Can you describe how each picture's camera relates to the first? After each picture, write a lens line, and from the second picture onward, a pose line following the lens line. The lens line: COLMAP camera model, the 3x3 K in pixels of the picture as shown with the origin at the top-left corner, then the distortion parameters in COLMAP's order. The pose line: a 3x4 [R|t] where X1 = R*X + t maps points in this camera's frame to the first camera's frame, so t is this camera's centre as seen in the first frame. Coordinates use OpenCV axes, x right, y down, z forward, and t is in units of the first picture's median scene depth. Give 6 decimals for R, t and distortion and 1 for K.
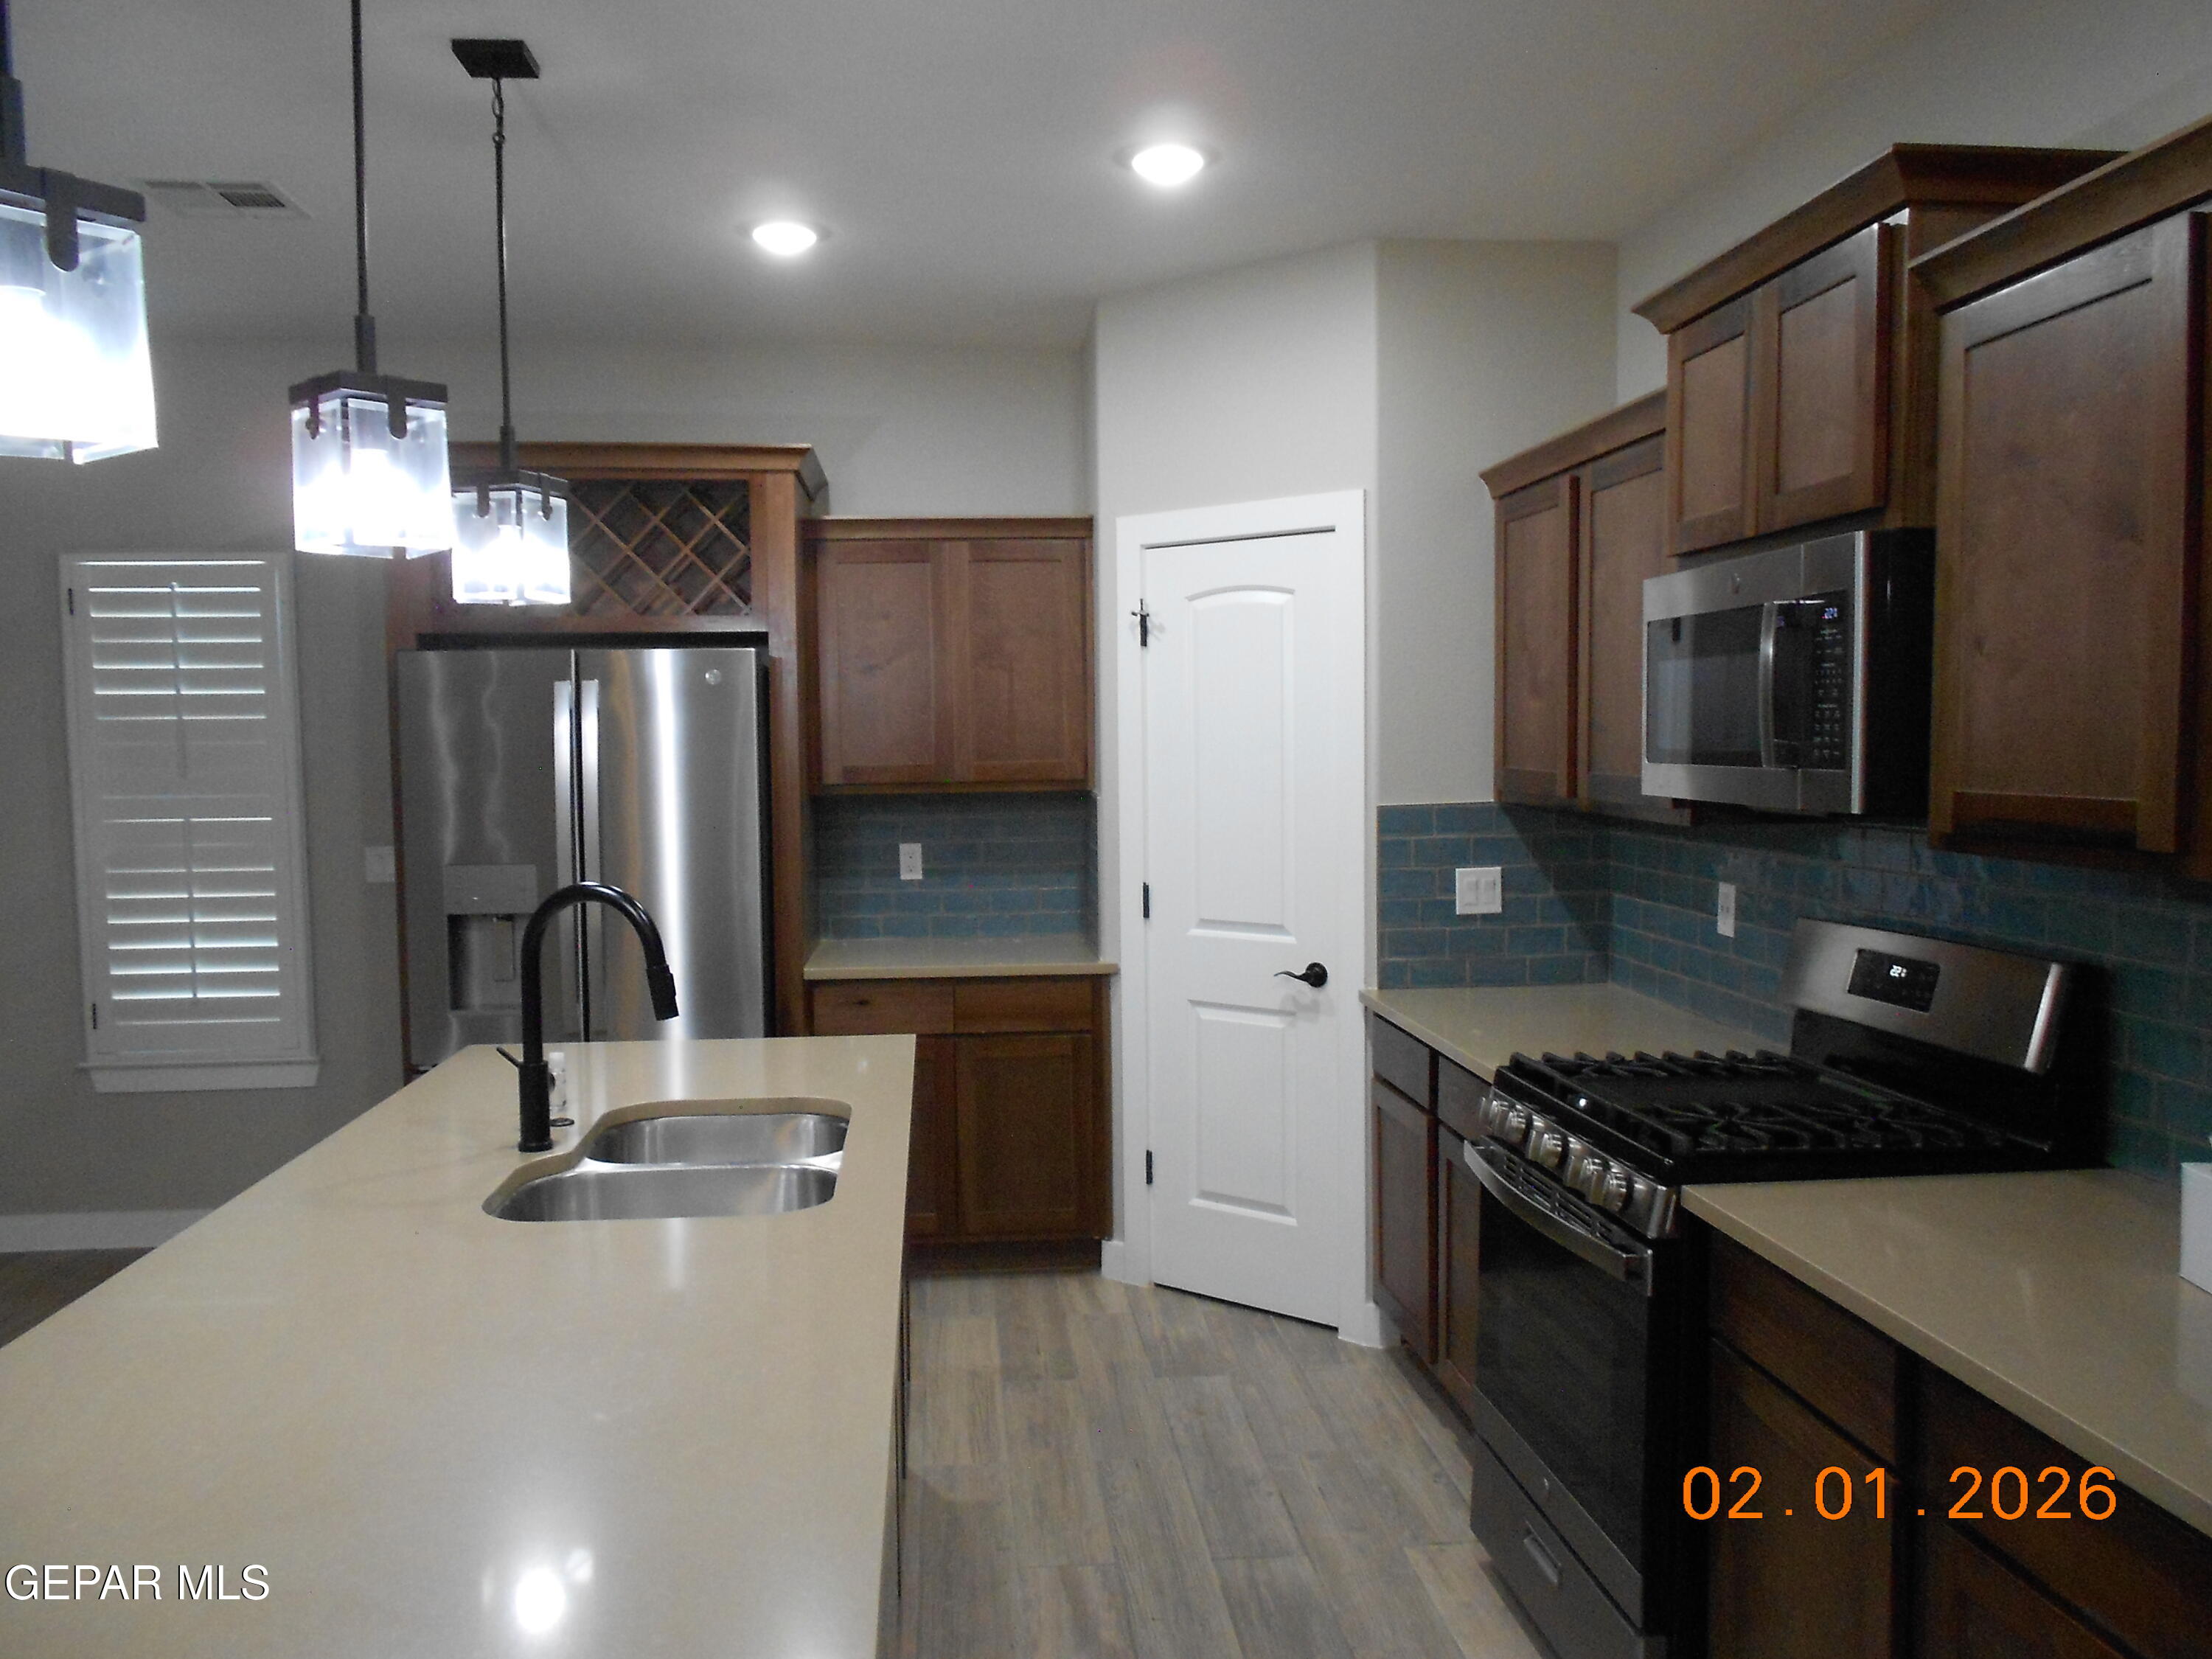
lens RADIAL K [[1673.3, 0, 1106.0], [0, 1673.3, 829.5], [0, 0, 1]] dist [-0.008387, 0.008996]
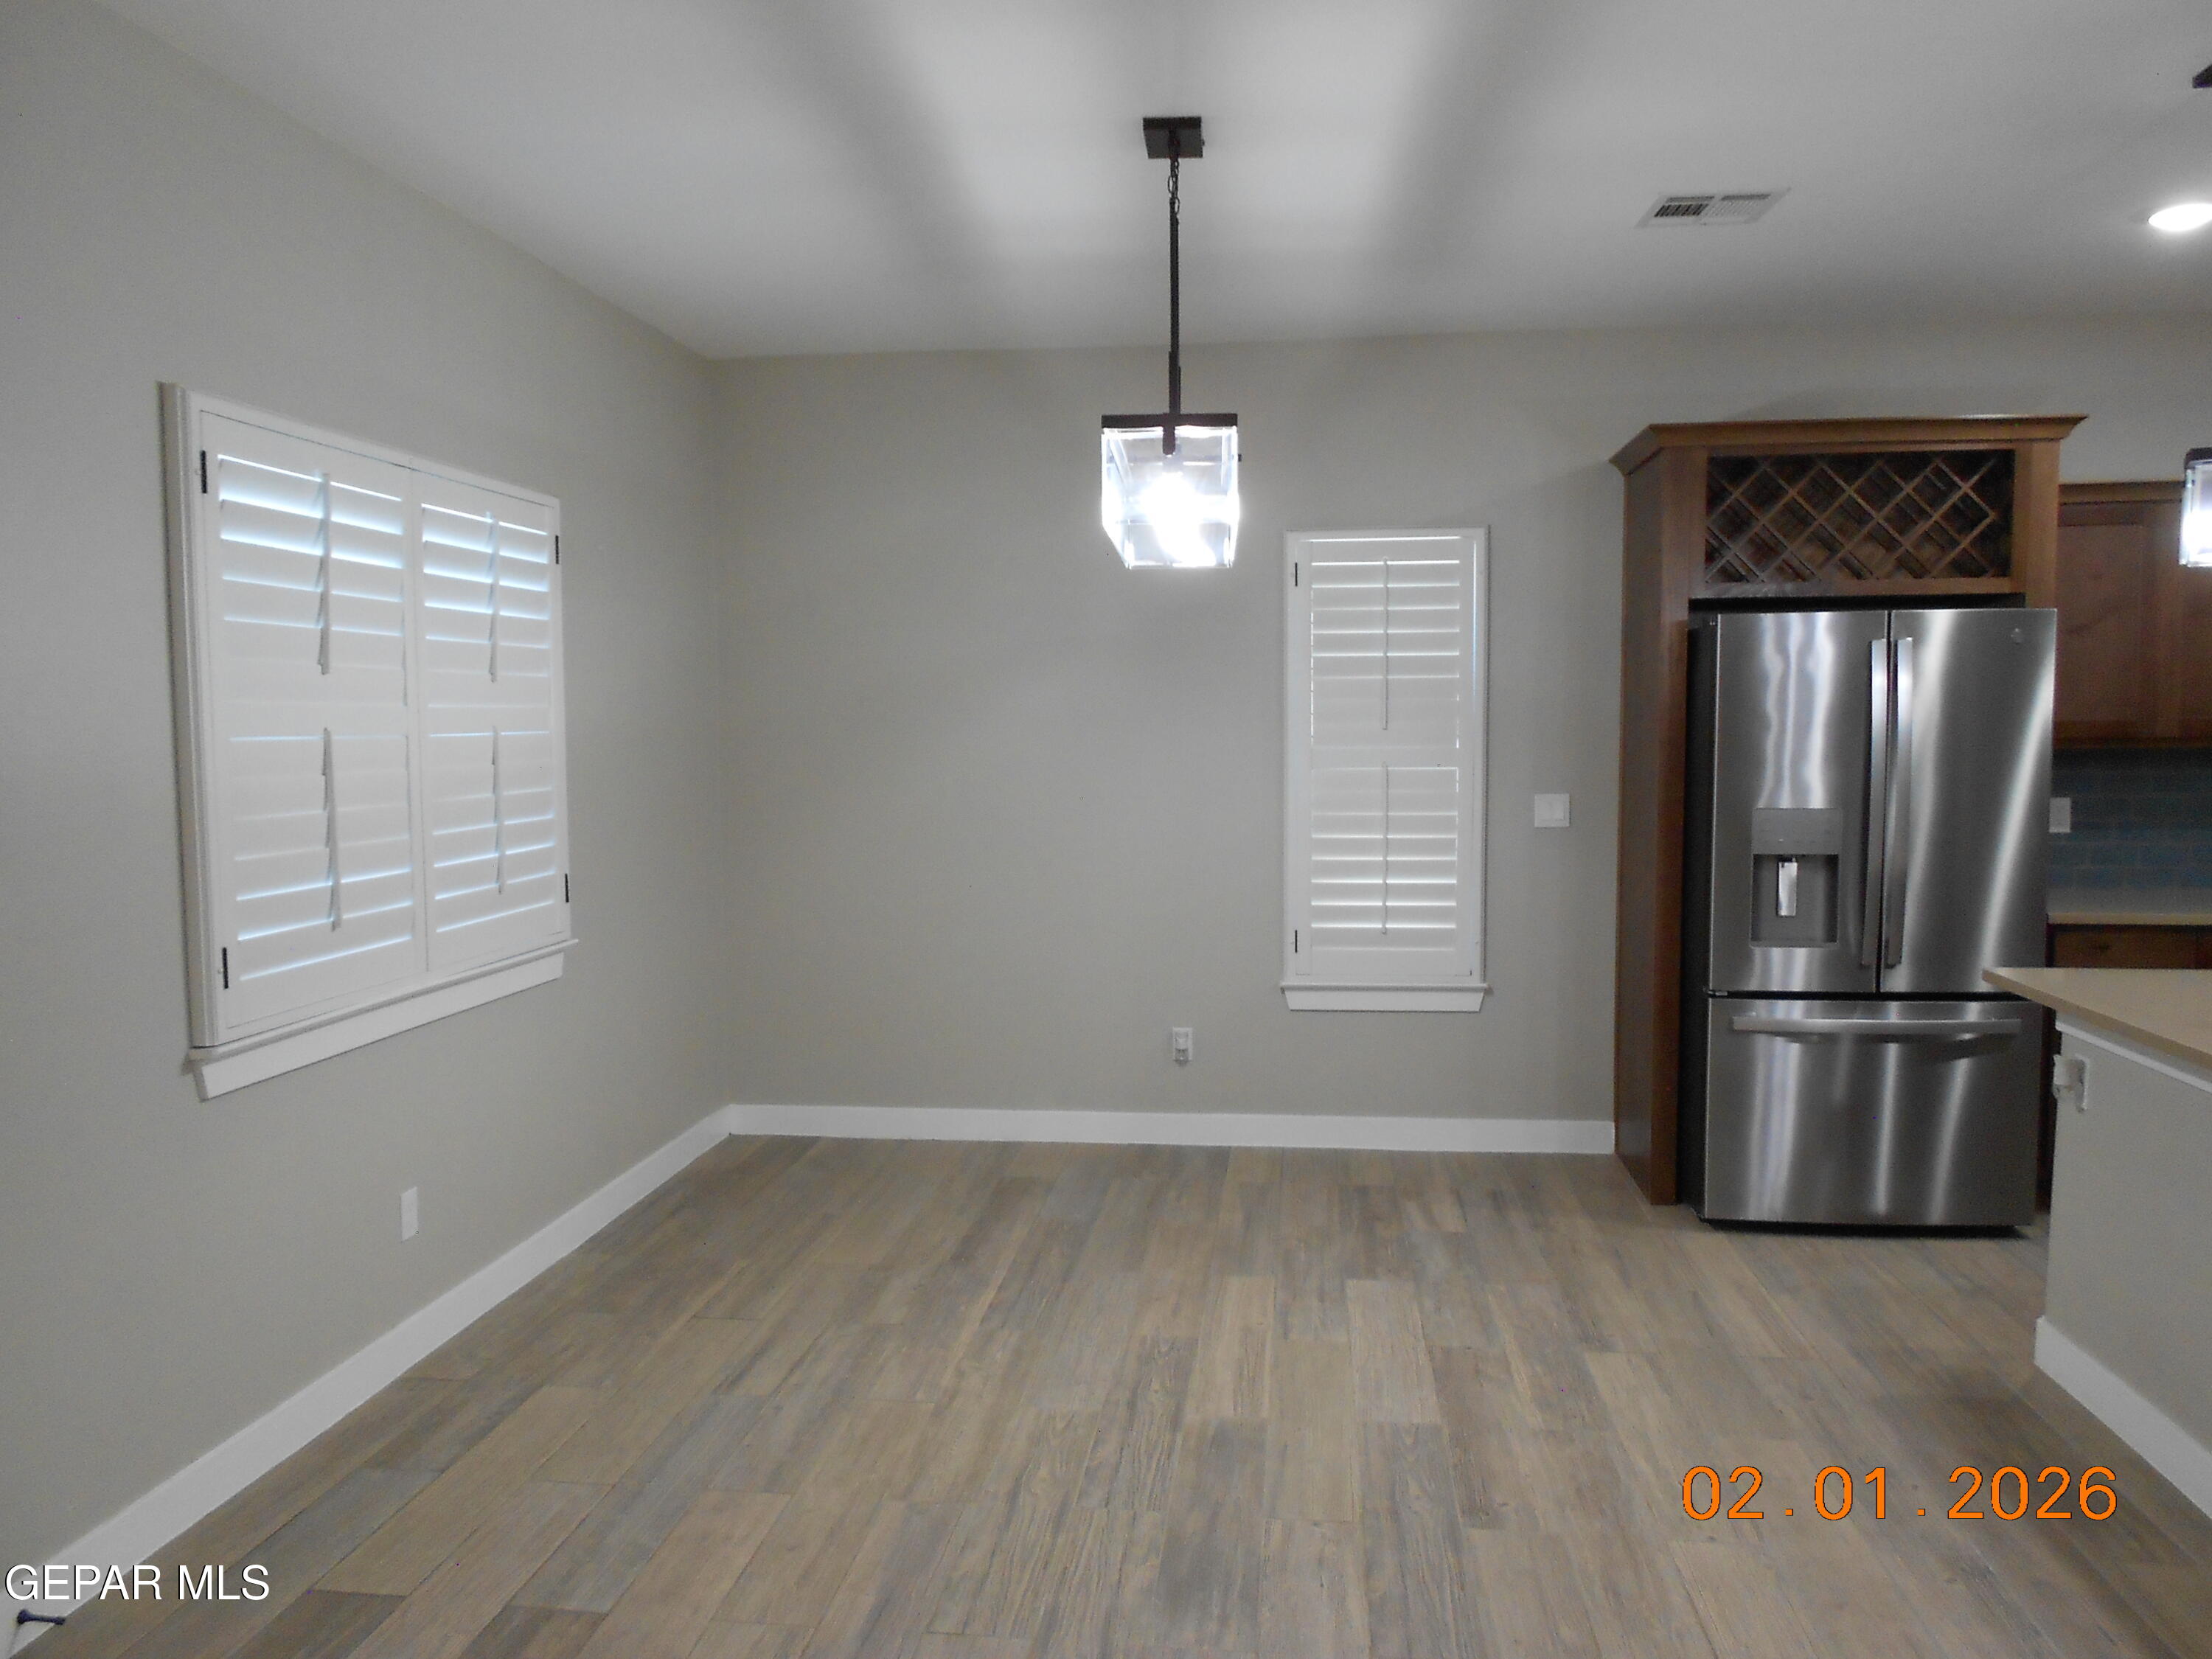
lens RADIAL K [[1673.3, 0, 1106.0], [0, 1673.3, 829.5], [0, 0, 1]] dist [-0.008387, 0.008996]
pose [[0.979581, 0.014440, -0.200530, -0.517154], [-0.010827, 0.999759, 0.019105, 0.015639], [0.200758, -0.016544, 0.979501, -0.139538]]
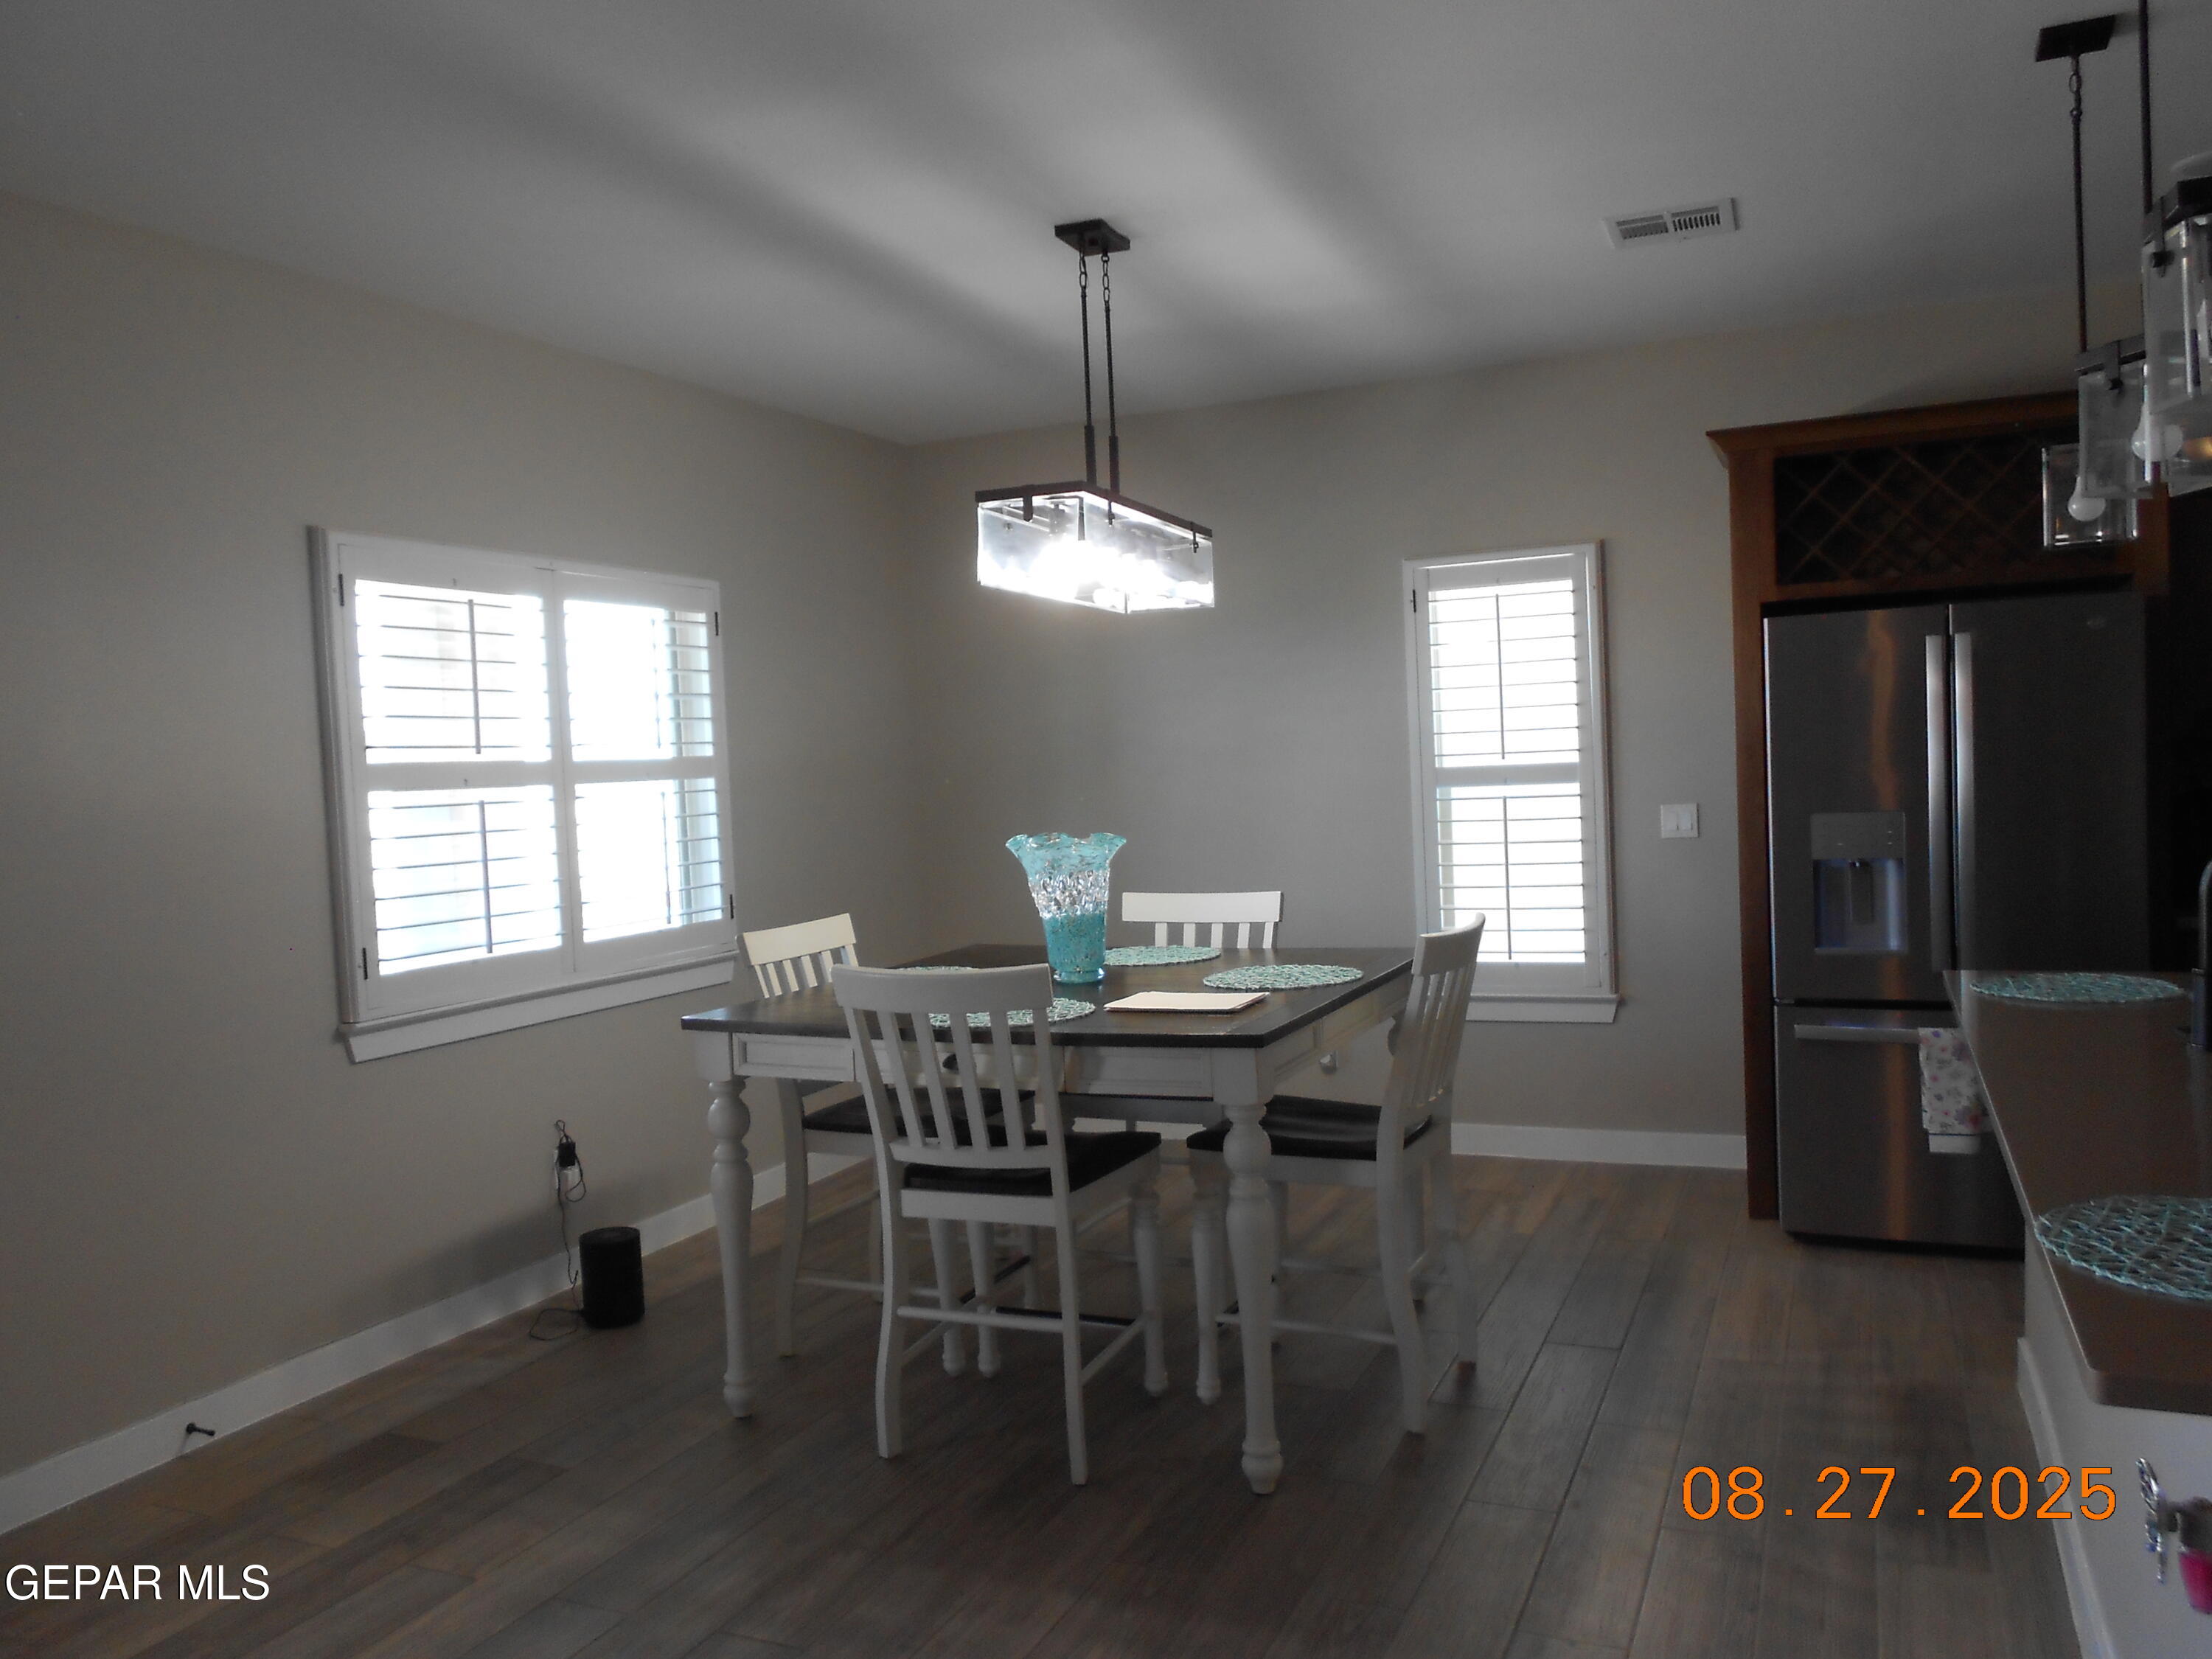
lens RADIAL K [[1677.5, 0, 1106.0], [0, 1677.5, 829.5], [0, 0, 1]] dist [0.000261, -0.002569]
pose [[0.878668, -0.011722, -0.477289, -0.246181], [0.013169, 0.999913, -0.000315, 0.022316], [0.477251, -0.006009, 0.878746, -0.146582]]
